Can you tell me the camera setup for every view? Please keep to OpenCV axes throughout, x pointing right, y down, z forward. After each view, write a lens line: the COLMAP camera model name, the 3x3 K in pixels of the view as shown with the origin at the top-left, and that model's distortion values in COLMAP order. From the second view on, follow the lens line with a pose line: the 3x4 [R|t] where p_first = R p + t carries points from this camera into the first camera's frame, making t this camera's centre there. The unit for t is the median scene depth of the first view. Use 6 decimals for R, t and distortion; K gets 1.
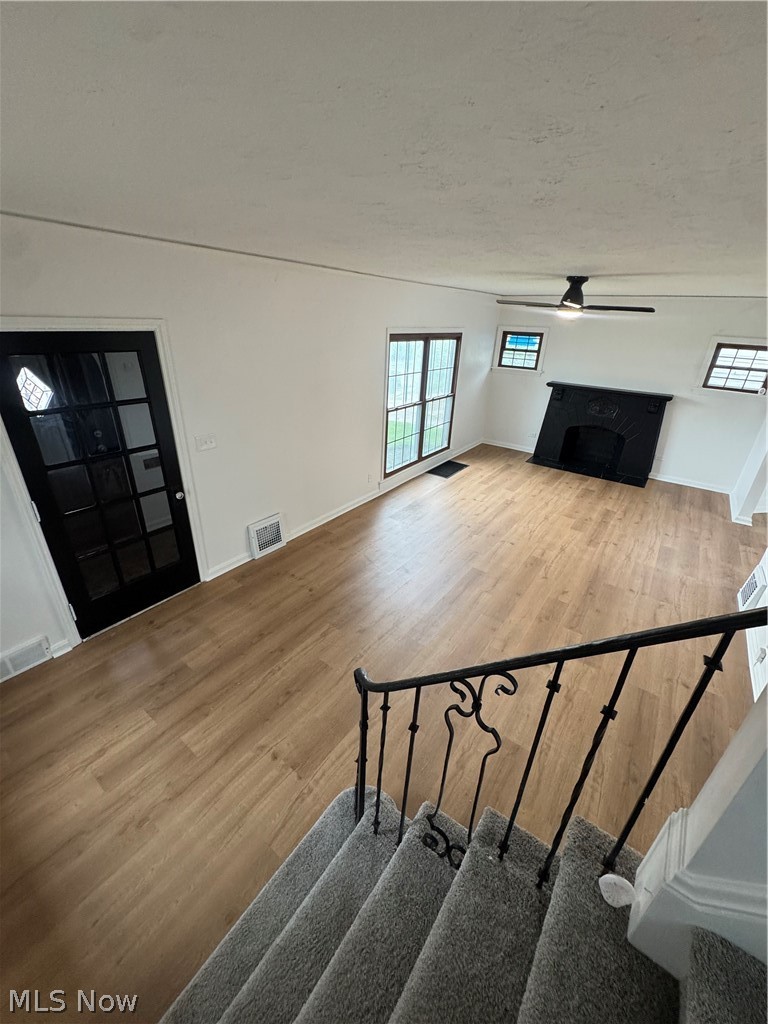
lens RADIAL K [[408.2, 0, 385.2], [0, 408.2, 511.2], [0, 0, 1]] dist [0.000413, -0.000119]
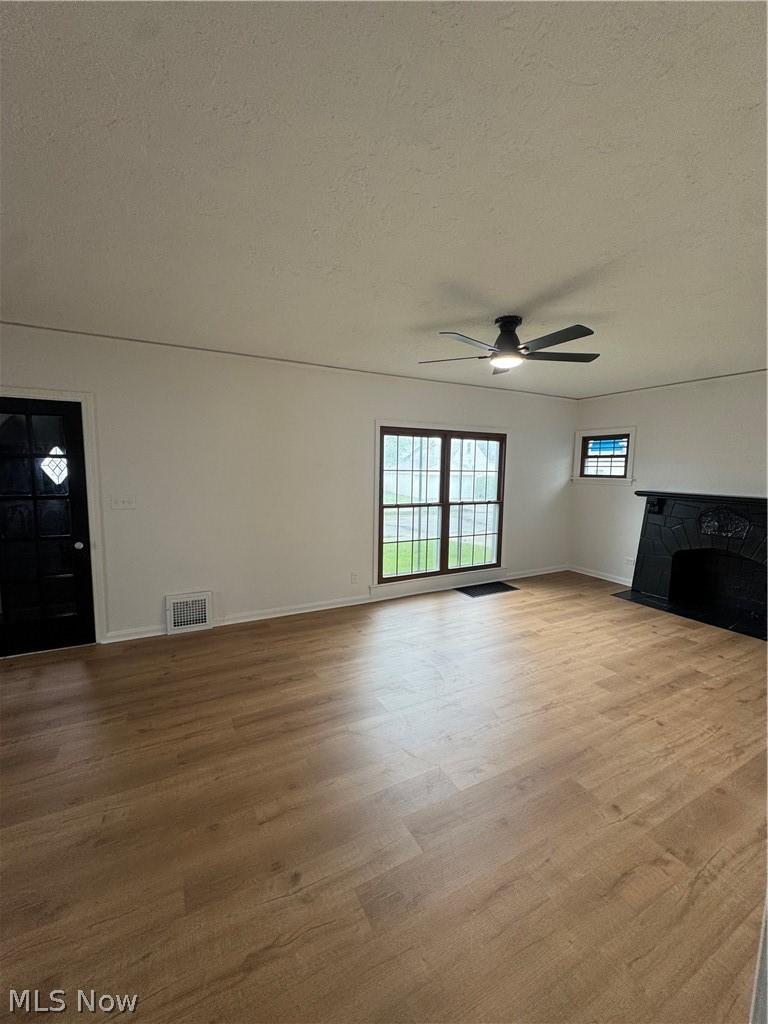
lens RADIAL K [[408.2, 0, 384.1], [0, 408.2, 514.1], [0, 0, 1]] dist [0.000413, -0.000119]
pose [[0.897564, 0.027132, -0.440048, 0.349989], [-0.172451, 0.940189, -0.293777, 0.030720], [0.405758, 0.339571, 0.848559, 0.206099]]
